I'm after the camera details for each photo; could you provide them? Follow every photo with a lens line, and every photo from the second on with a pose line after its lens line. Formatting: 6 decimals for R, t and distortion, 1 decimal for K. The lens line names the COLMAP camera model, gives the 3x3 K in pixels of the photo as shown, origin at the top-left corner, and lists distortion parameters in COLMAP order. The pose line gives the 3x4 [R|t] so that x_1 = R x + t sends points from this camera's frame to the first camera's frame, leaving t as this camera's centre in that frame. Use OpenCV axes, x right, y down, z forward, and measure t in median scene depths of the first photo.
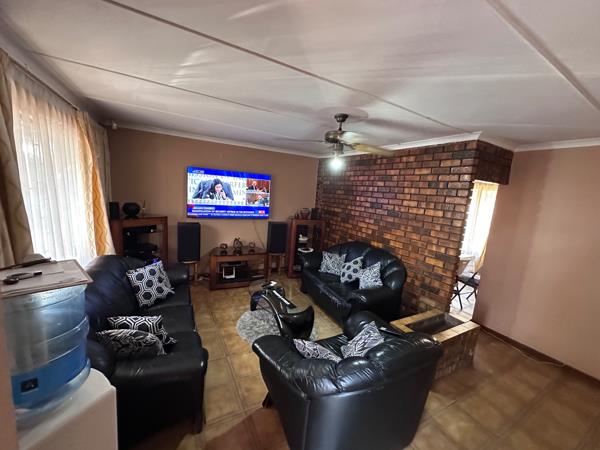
lens RADIAL K [[239.7, 0, 300.0], [0, 239.7, 225.0], [0, 0, 1]] dist [-0.002112, 0.000370]
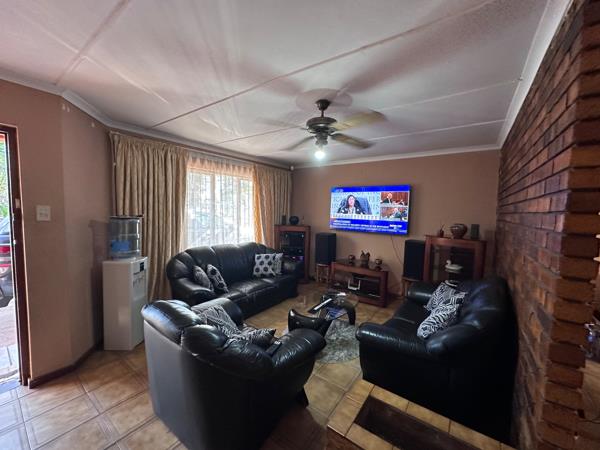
lens RADIAL K [[239.7, 0, 300.0], [0, 239.7, 225.0], [0, 0, 1]] dist [-0.002112, 0.000370]
pose [[0.431527, -0.004811, -0.902087, 0.527526], [-0.125130, 0.990000, -0.065138, 0.044190], [0.893380, 0.140987, 0.426609, 0.323269]]
